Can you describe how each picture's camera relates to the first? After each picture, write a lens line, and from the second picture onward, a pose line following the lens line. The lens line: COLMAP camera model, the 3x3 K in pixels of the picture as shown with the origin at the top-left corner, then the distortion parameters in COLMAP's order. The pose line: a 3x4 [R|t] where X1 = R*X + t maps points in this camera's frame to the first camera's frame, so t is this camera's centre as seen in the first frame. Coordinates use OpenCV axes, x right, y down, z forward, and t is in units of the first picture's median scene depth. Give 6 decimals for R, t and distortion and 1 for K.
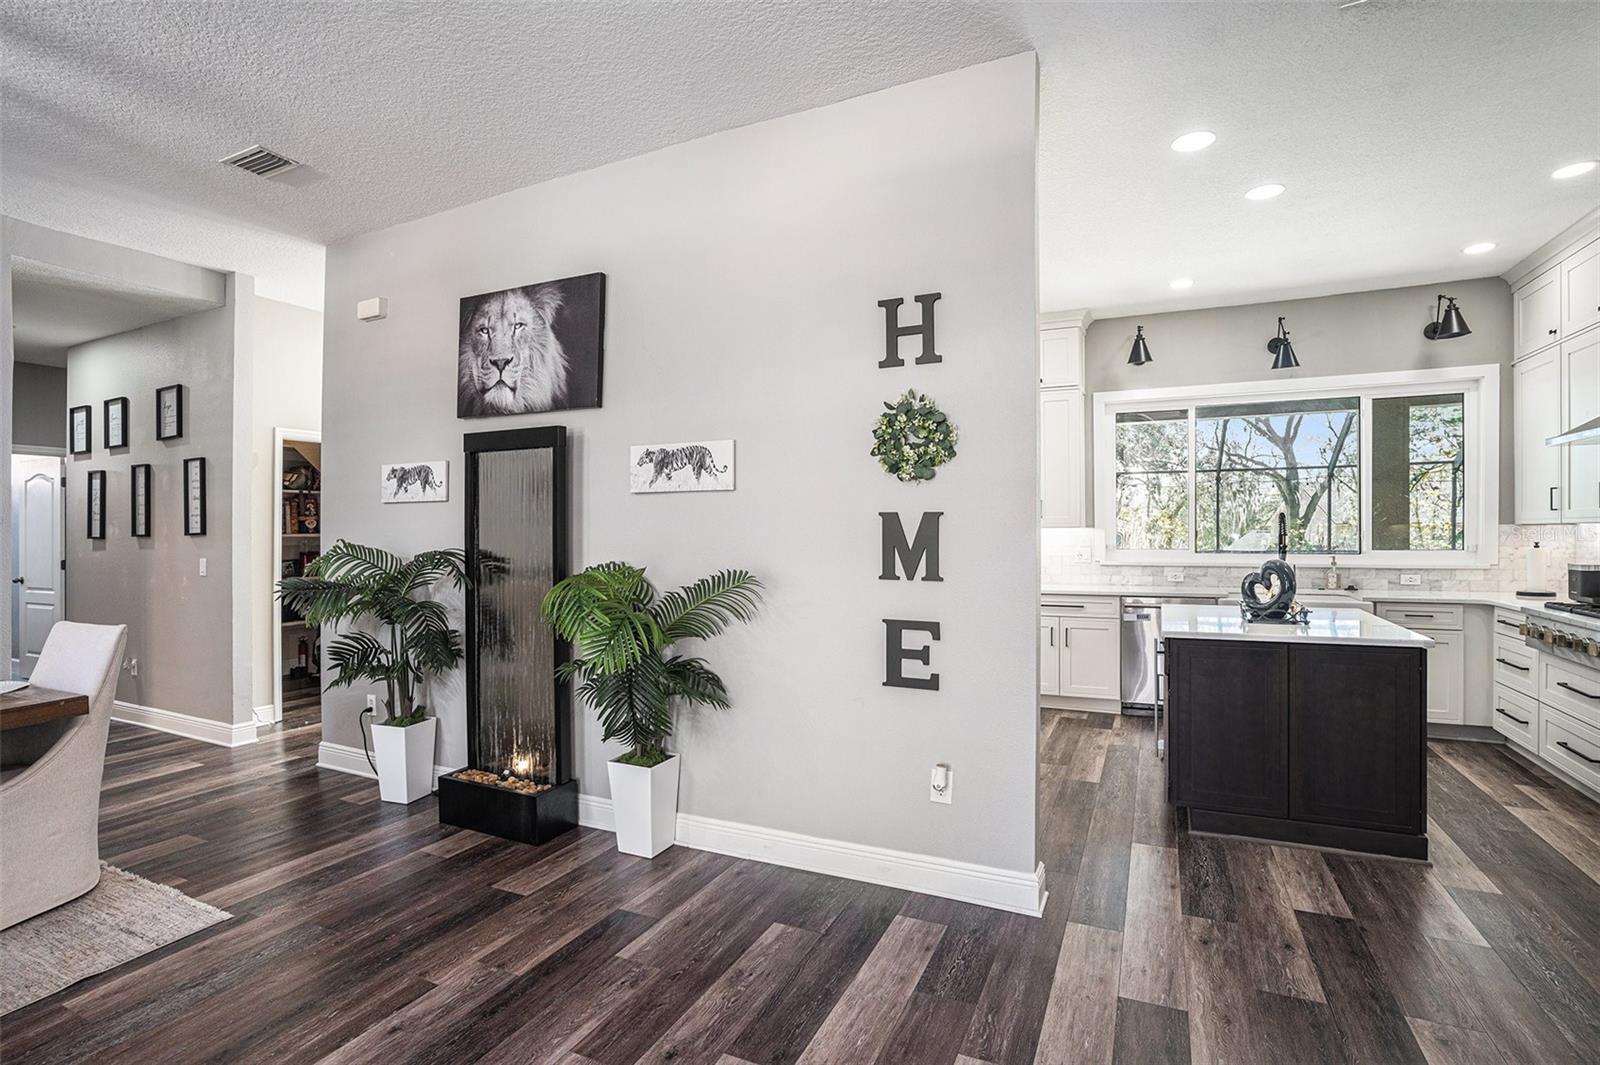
lens RADIAL K [[766.9, 0, 800.0], [0, 766.9, 532.5], [0, 0, 1]] dist [-0.021593, 0.000889]
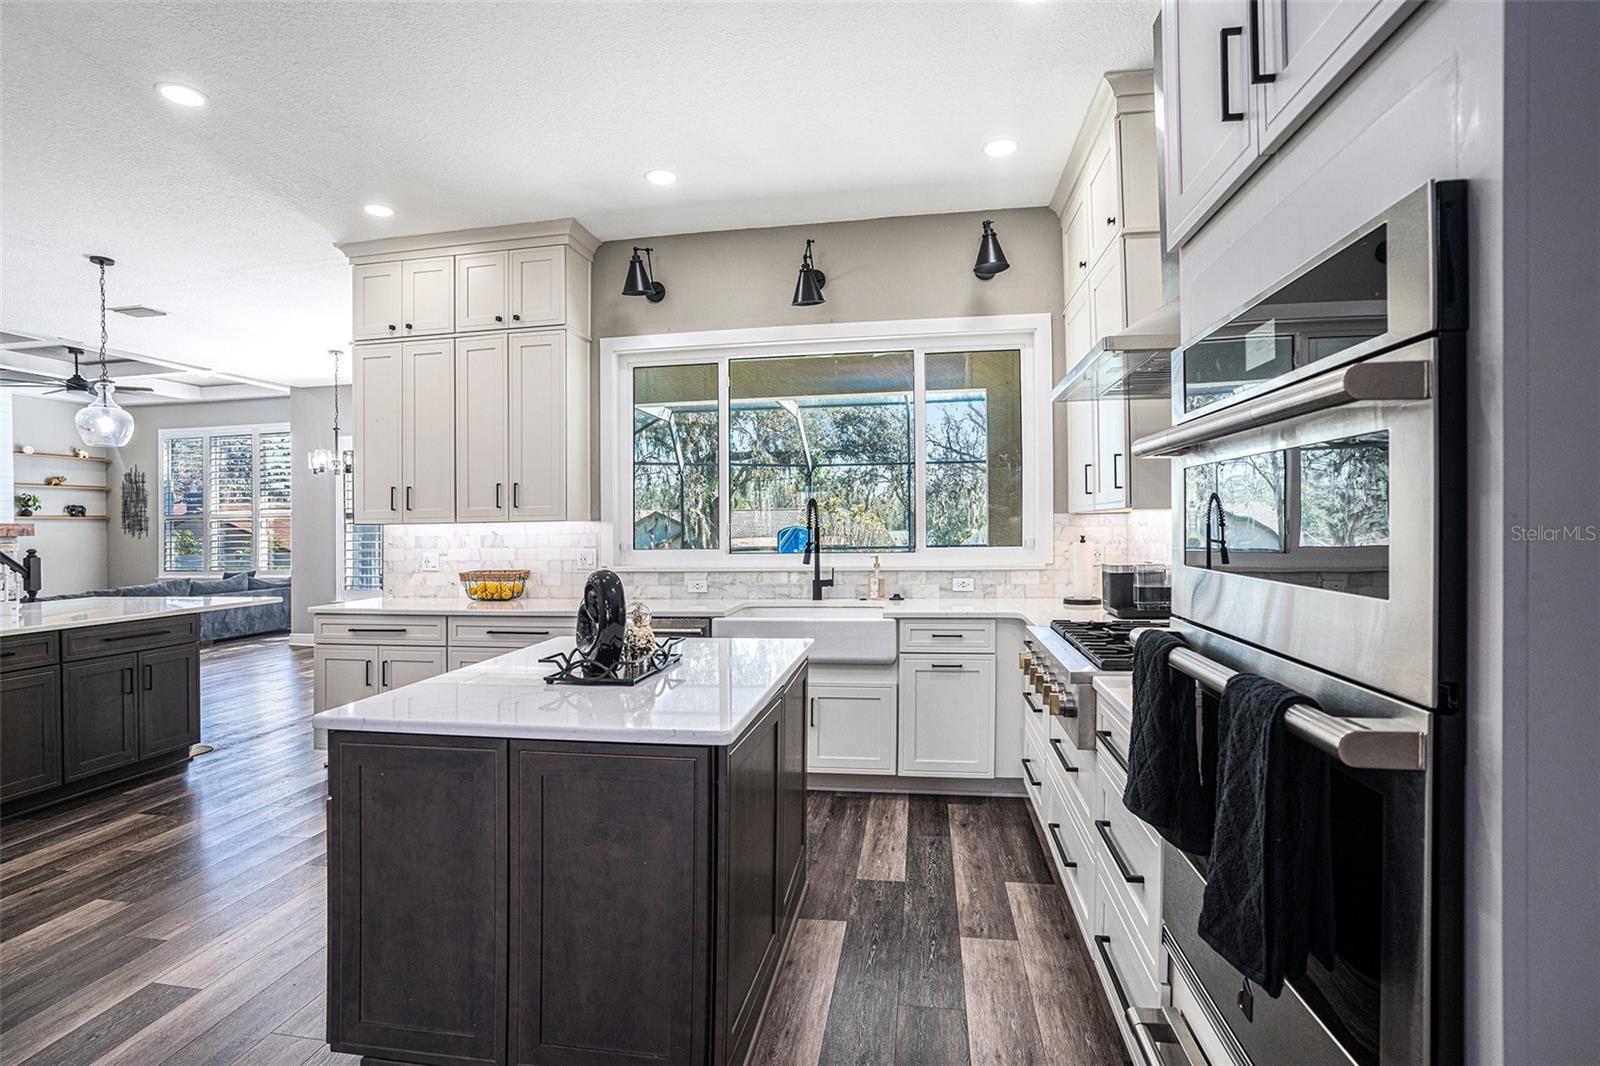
lens RADIAL K [[783.9, 0, 793.7], [0, 783.9, 534.6], [0, 0, 1]] dist [-0.059939, 0.001157]
pose [[0.963075, -0.012430, 0.268947, 0.454758], [0.010260, 0.999902, 0.009473, 0.000986], [-0.269038, -0.006363, 0.963108, 0.287946]]
